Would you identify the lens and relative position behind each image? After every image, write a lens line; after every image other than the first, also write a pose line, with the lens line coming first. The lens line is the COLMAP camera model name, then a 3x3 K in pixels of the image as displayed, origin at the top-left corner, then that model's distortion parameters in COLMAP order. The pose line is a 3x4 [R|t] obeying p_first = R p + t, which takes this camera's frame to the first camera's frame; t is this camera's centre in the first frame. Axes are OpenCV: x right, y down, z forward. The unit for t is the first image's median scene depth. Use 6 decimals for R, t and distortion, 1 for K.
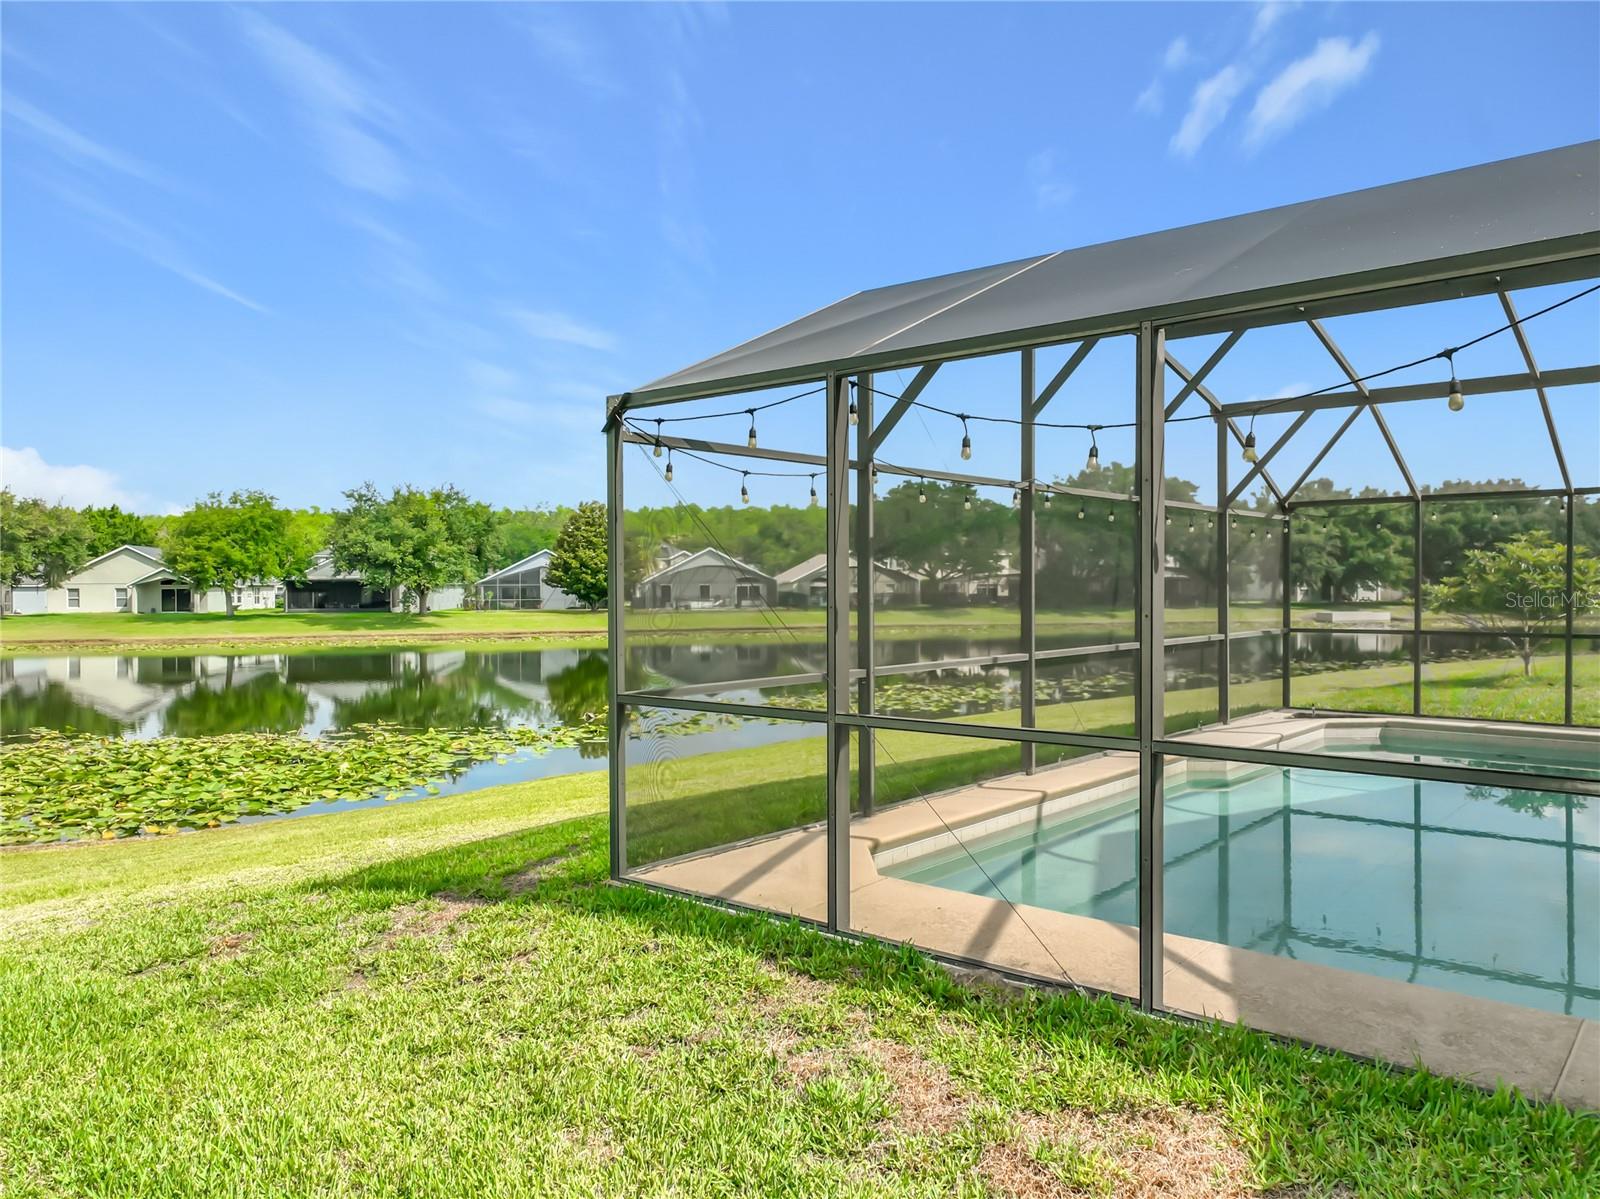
lens RADIAL K [[1166.3, 0, 771.3], [0, 1166.3, 609.2], [0, 0, 1]] dist [0.008767, 0.004678]
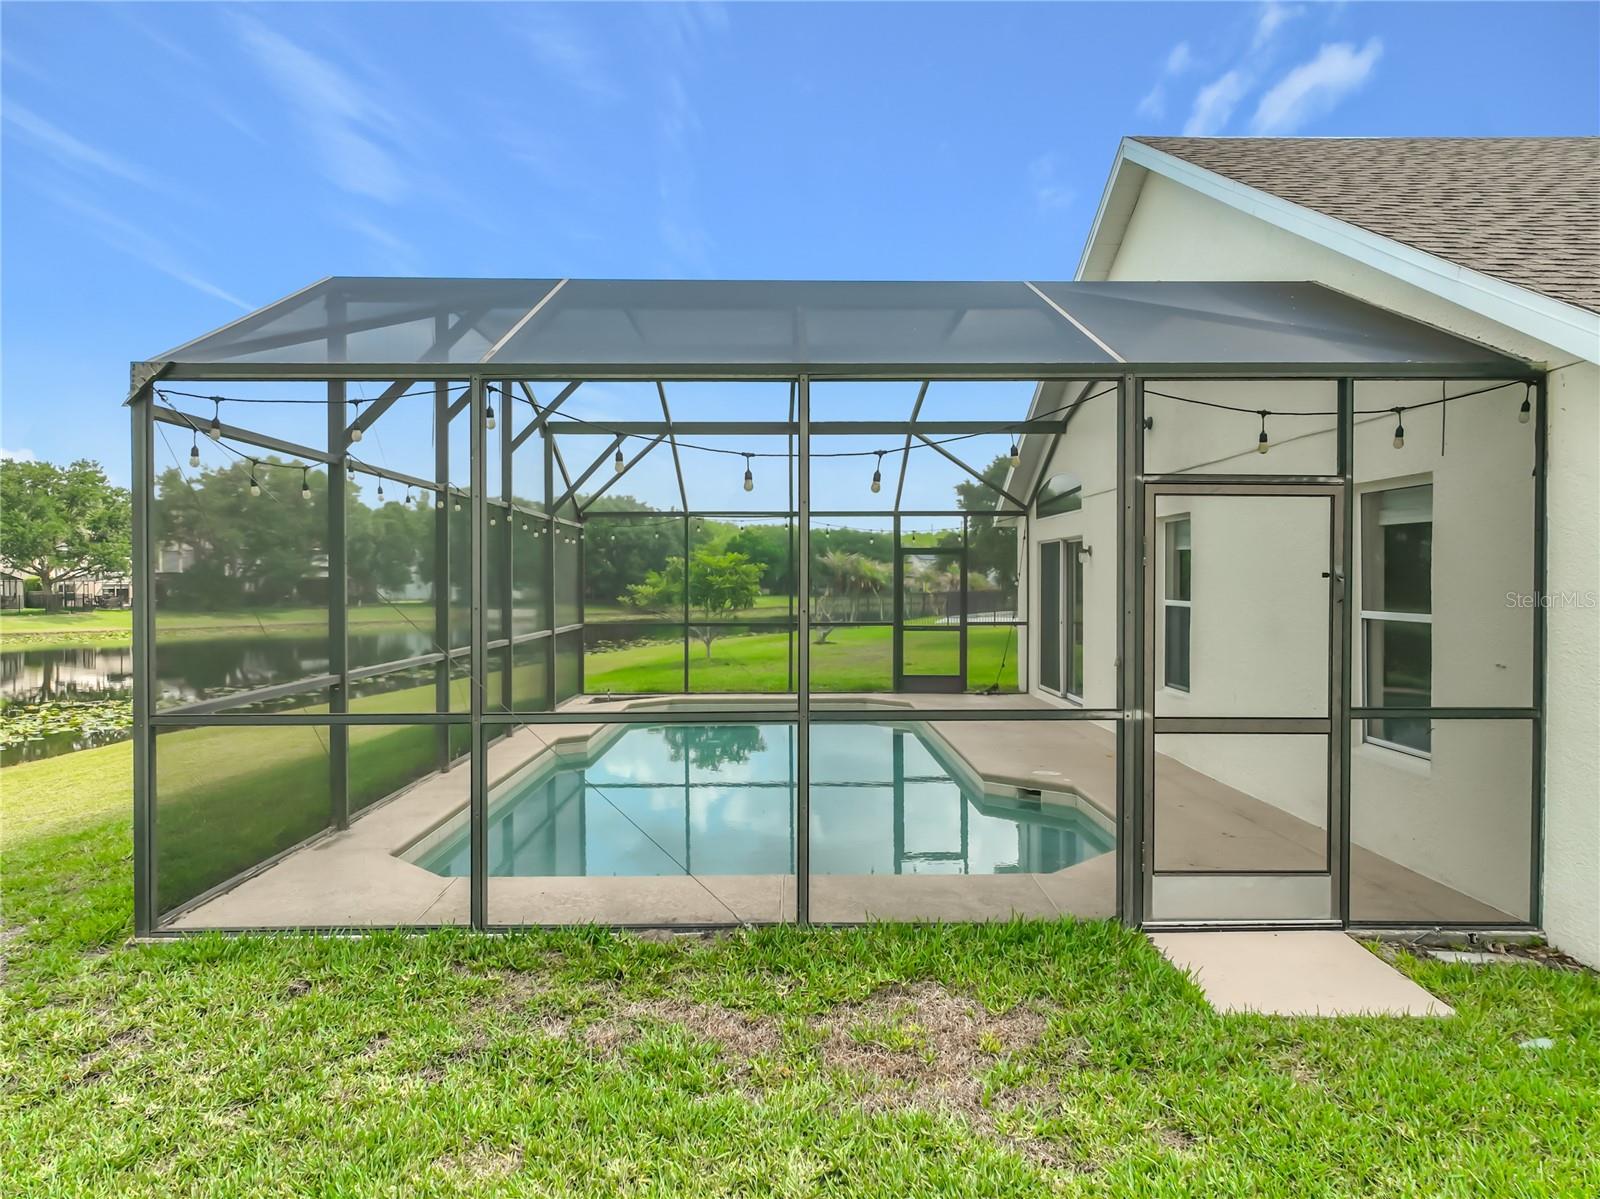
lens RADIAL K [[1159.9, 0, 800.0], [0, 1159.9, 599.5], [0, 0, 1]] dist [0.015664, 0.004234]
pose [[0.747305, -0.009632, 0.664411, -0.243916], [0.015179, 0.999881, -0.002578, -0.001631], [-0.664308, 0.012012, 0.747363, 0.037390]]
